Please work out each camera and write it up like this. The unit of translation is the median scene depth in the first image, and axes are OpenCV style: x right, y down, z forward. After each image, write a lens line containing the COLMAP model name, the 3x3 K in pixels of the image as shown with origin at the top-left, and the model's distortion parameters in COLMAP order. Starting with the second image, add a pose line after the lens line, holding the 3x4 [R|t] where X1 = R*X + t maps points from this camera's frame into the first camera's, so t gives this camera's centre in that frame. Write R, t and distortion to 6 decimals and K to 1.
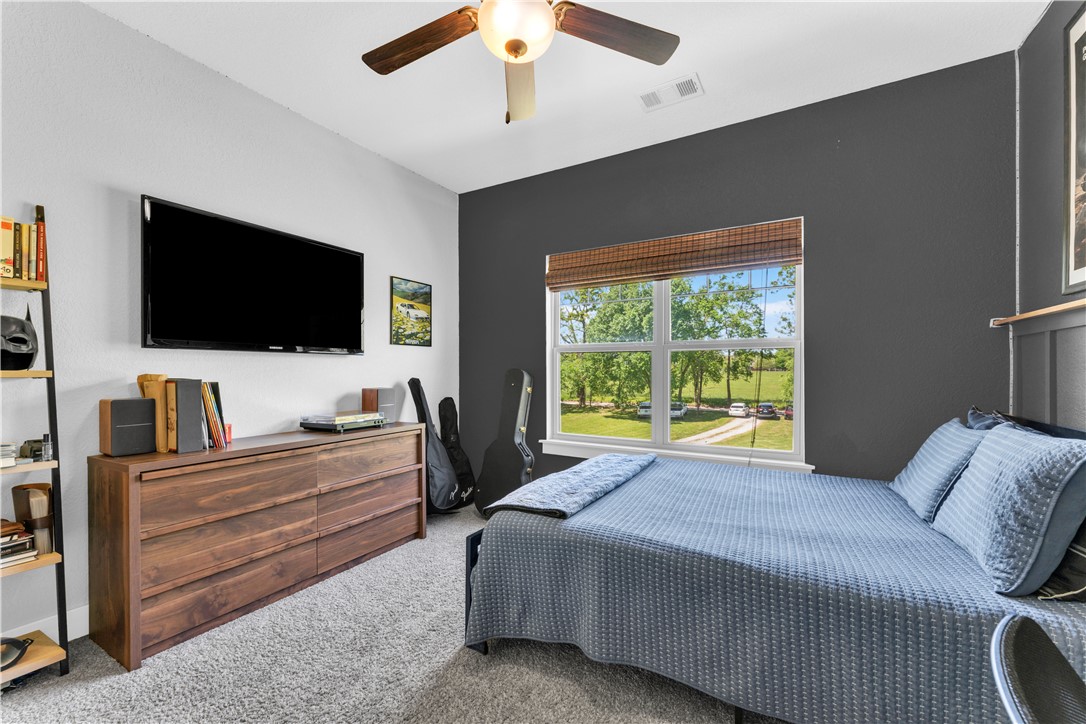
lens RADIAL K [[442.1, 0, 541.9], [0, 442.1, 376.2], [0, 0, 1]] dist [0.002167, -0.000059]
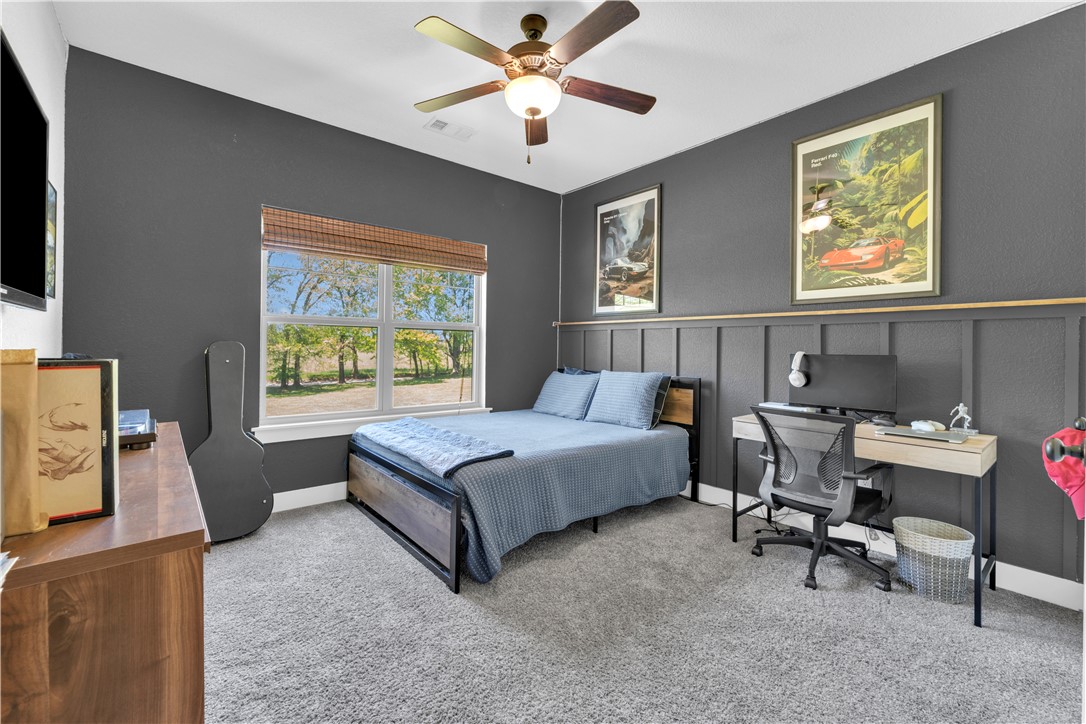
lens RADIAL K [[442.1, 0, 544.3], [0, 442.1, 352.8], [0, 0, 1]] dist [0.002167, -0.000059]
pose [[0.354106, -0.006415, 0.935183, -1.095900], [-0.002964, 0.999964, 0.007981, -0.005612], [-0.935201, -0.005598, 0.354074, 0.392376]]
